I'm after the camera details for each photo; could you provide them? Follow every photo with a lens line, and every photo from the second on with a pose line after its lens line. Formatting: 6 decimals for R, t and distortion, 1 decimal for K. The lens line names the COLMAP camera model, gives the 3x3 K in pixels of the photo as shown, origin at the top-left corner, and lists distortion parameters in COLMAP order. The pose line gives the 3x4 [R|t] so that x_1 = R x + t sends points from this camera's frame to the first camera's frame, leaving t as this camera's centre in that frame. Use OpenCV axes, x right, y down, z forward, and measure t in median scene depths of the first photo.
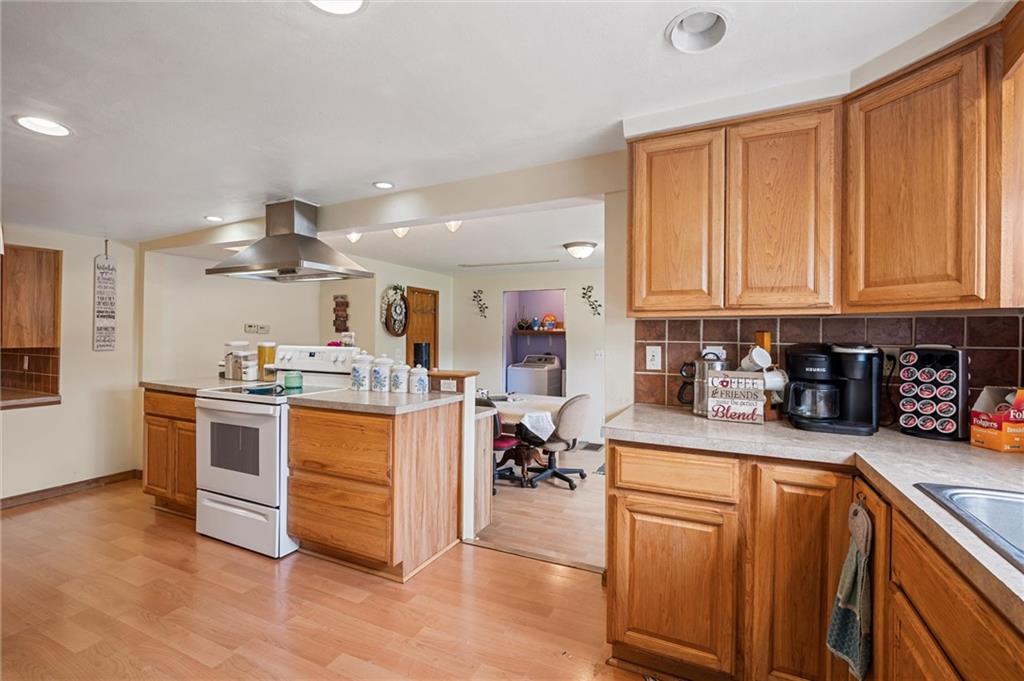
lens RADIAL K [[456.8, 0, 508.0], [0, 456.8, 336.6], [0, 0, 1]] dist [-0.001435, 0.000259]
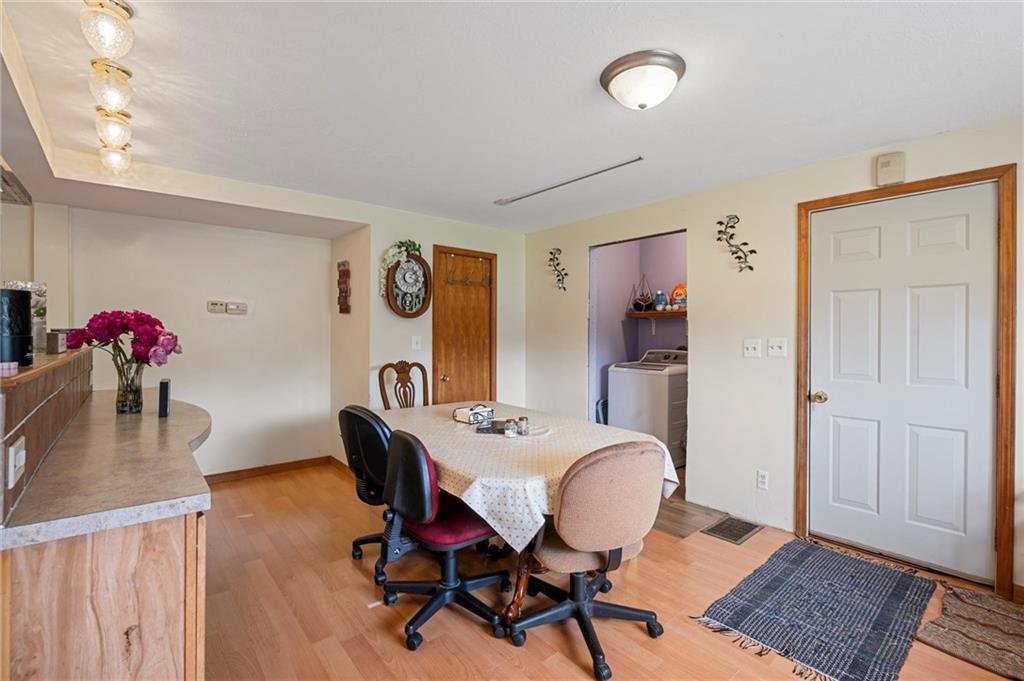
lens RADIAL K [[456.8, 0, 507.1], [0, 456.8, 340.7], [0, 0, 1]] dist [-0.001435, 0.000259]
pose [[0.914513, 0.004048, -0.404537, 0.156077], [0.001169, 0.999919, 0.012648, 0.024515], [0.404556, -0.012040, 0.914434, 0.419453]]
